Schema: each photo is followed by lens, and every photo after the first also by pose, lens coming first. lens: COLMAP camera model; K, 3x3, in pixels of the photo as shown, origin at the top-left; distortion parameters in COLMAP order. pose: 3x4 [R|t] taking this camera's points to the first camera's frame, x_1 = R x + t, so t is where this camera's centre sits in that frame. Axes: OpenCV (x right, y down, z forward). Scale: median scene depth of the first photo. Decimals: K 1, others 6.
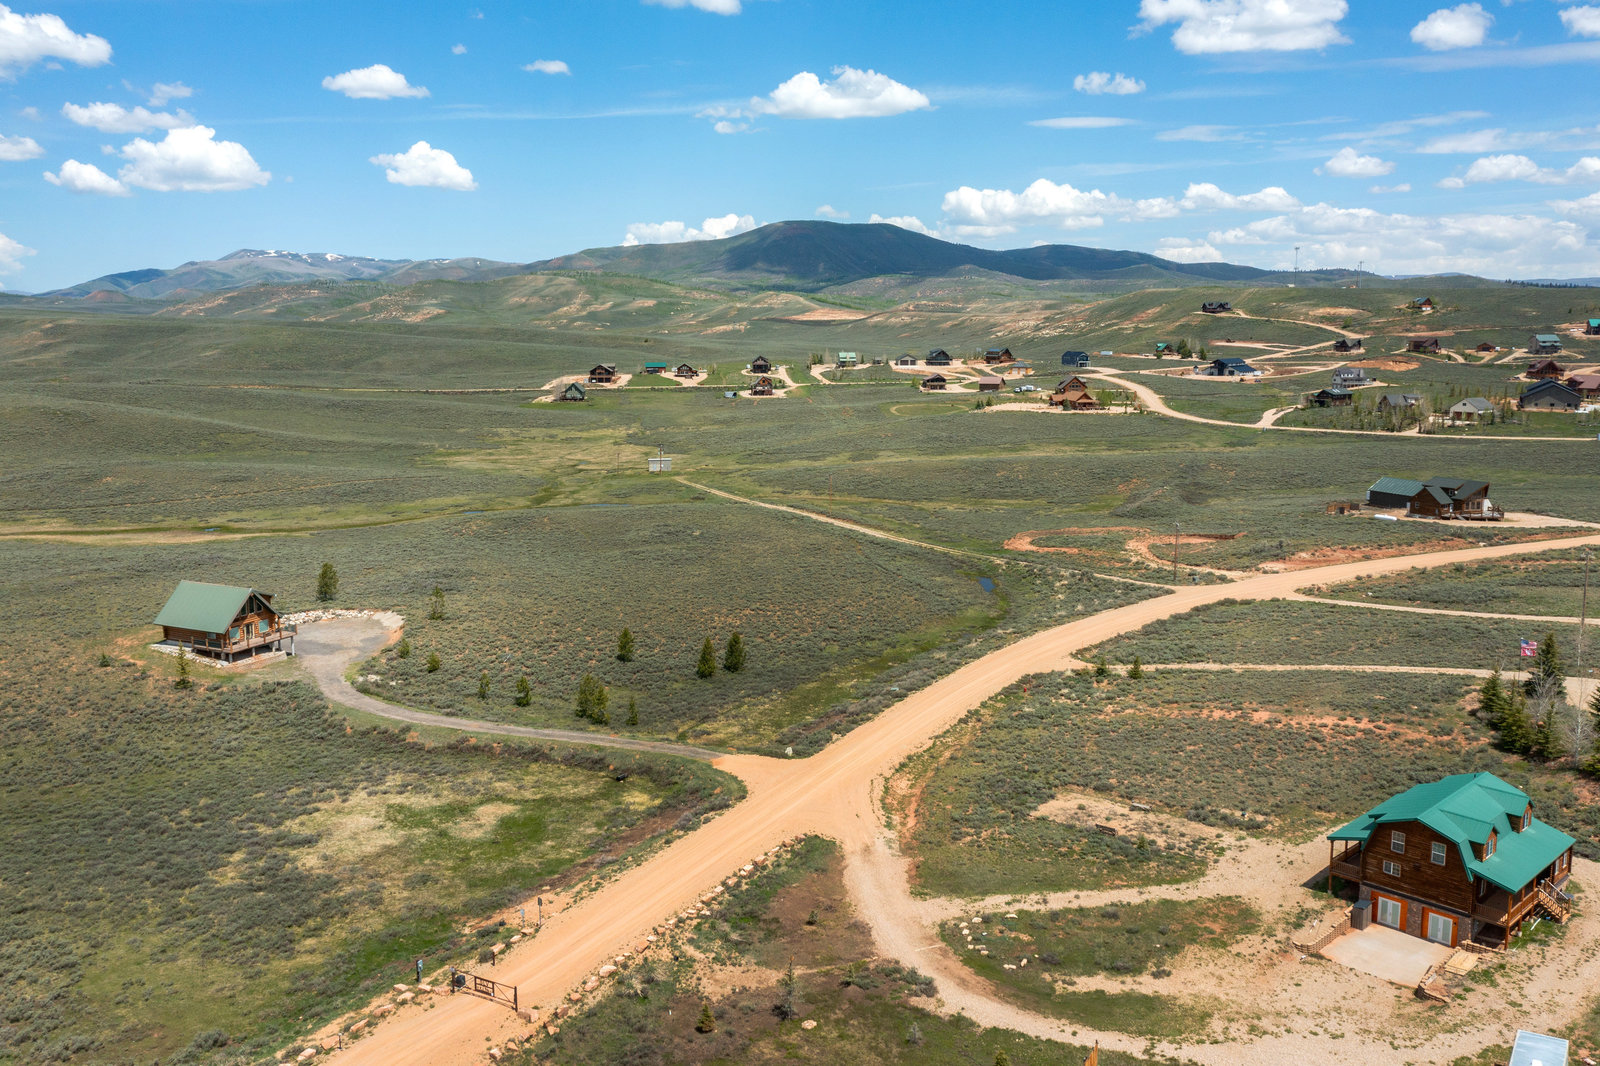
lens RADIAL K [[1346.9, 0, 800.0], [0, 1346.9, 533.0], [0, 0, 1]] dist [0.002714, -0.008659]
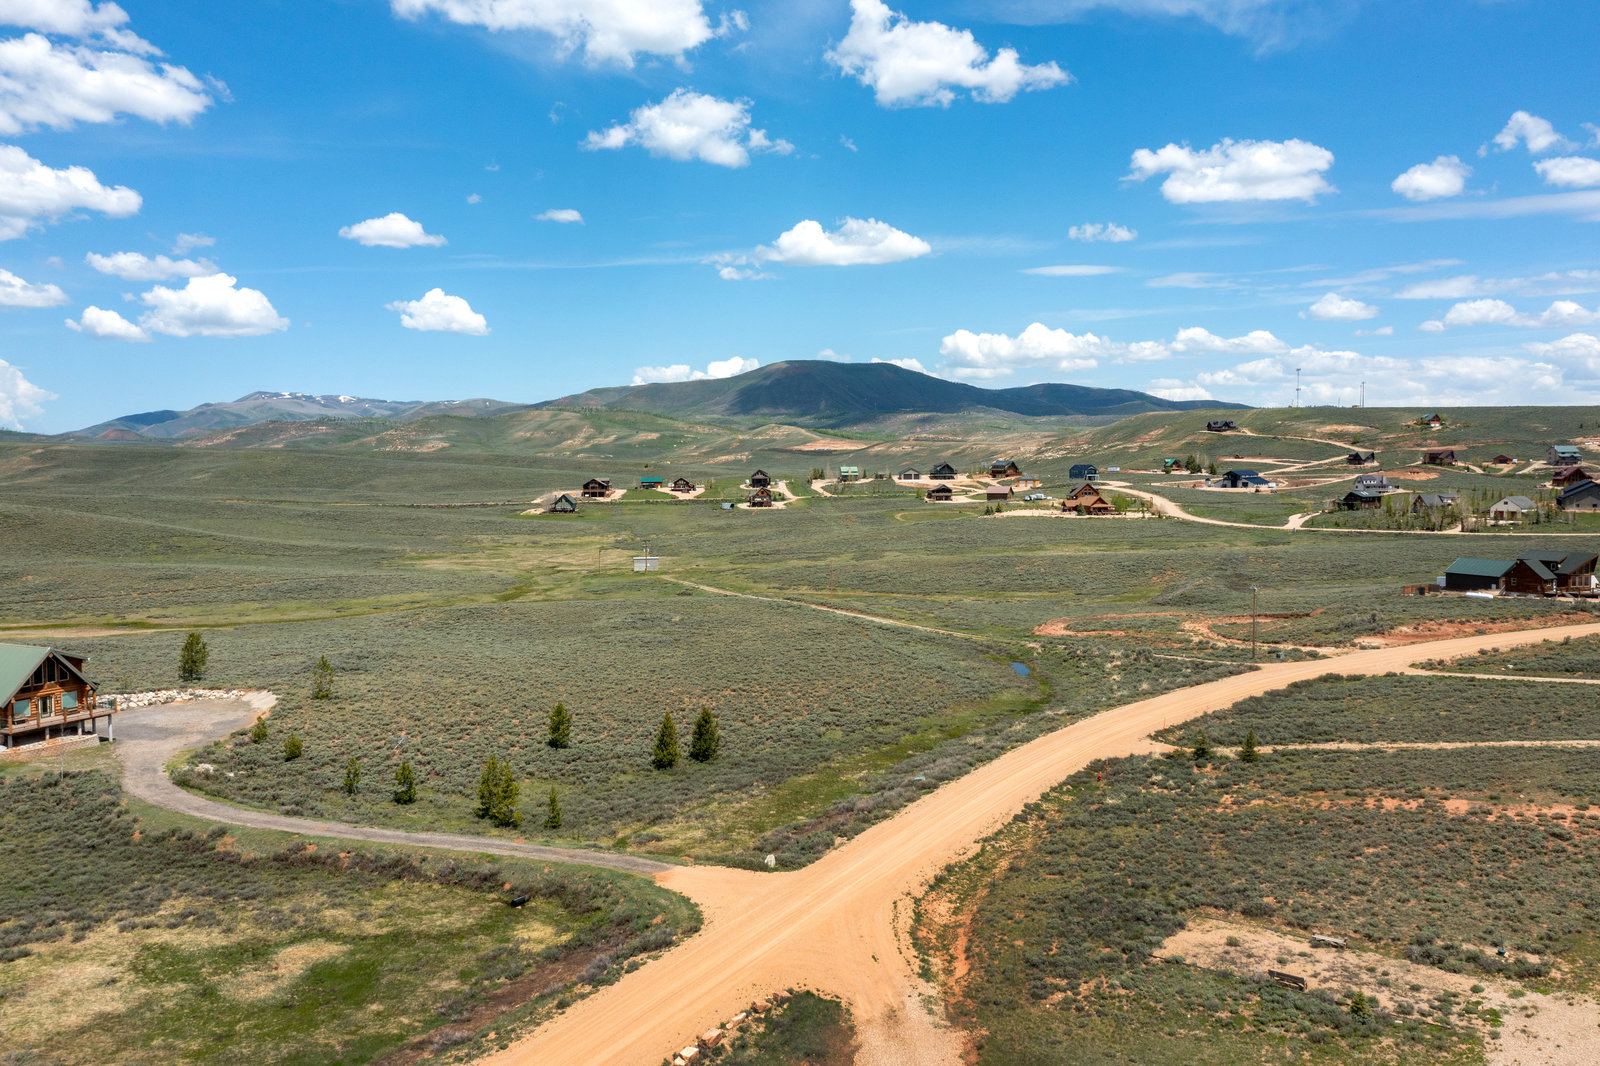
lens RADIAL K [[1327.7, 0, 811.4], [0, 1327.7, 530.6], [0, 0, 1]] dist [-0.000370, 0.006562]
pose [[0.999970, -0.004073, 0.006634, 0.003778], [0.004737, 0.994637, -0.103320, 0.028711], [-0.006178, 0.103348, 0.994626, 0.138501]]
